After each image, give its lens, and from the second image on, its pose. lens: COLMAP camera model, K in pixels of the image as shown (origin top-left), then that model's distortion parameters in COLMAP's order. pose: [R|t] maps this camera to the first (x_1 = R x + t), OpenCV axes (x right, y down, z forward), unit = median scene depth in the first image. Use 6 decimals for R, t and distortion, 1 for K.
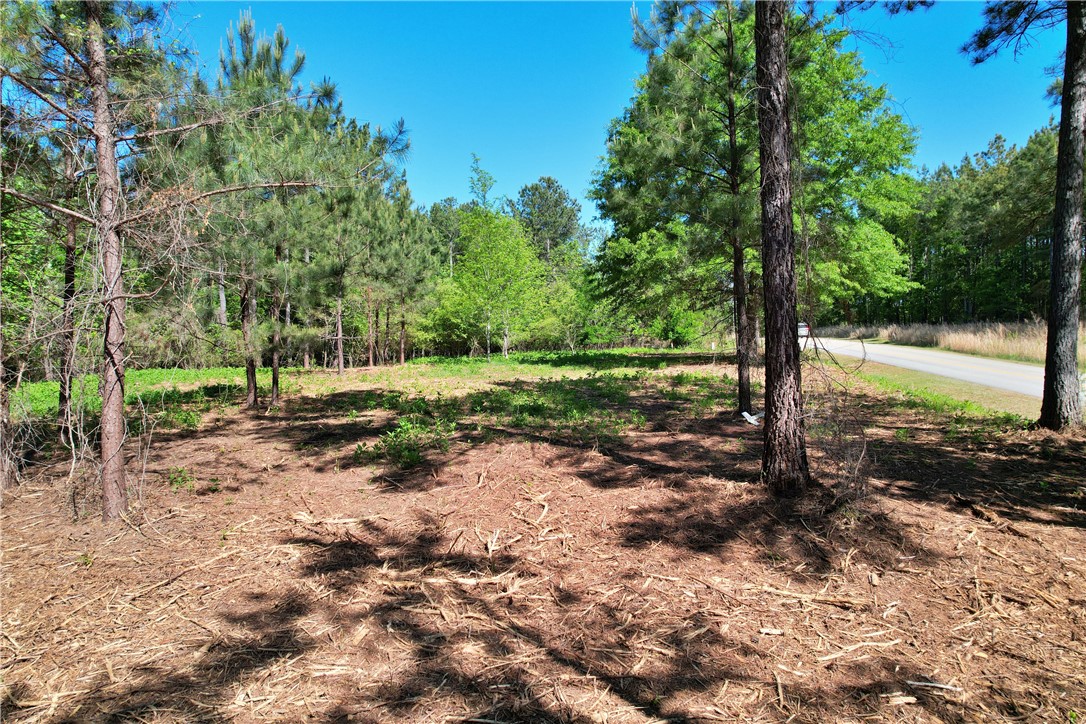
lens RADIAL K [[700.0, 0, 541.8], [0, 700.0, 364.9], [0, 0, 1]] dist [-0.065458, 0.041124]
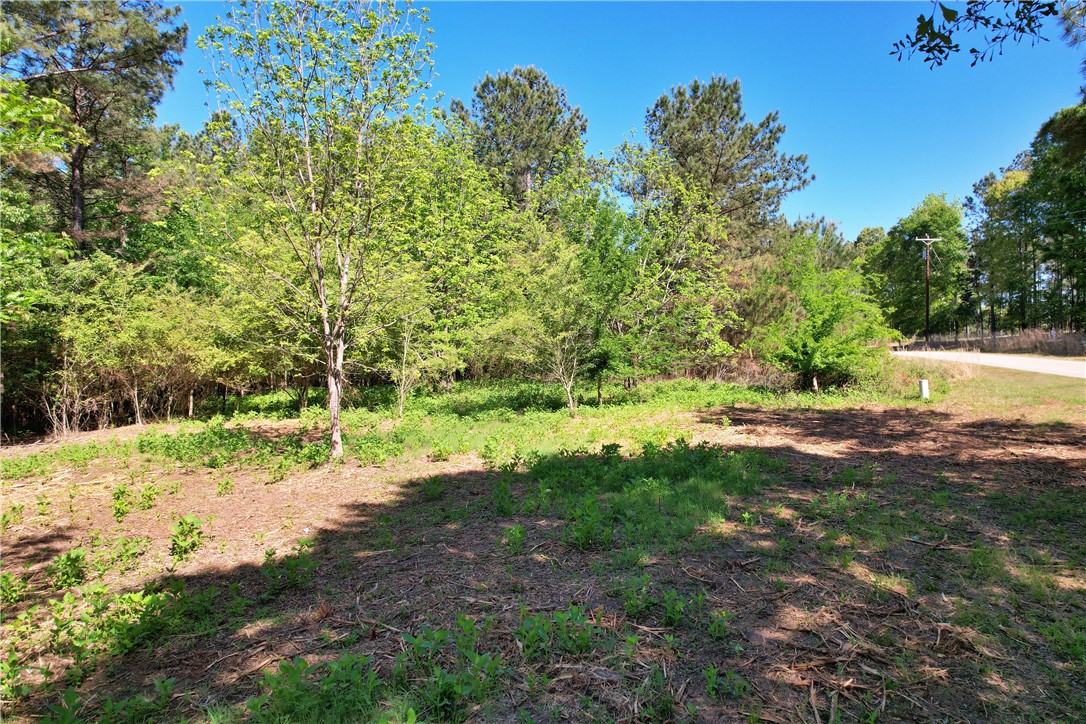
lens RADIAL K [[700.0, 0, 542.0], [0, 700.0, 360.2], [0, 0, 1]] dist [-0.065458, 0.041124]
pose [[0.999971, 0.004145, 0.006334, 0.018997], [-0.004158, 0.999989, 0.002177, -0.031721], [-0.006325, -0.002203, 0.999978, 0.447170]]
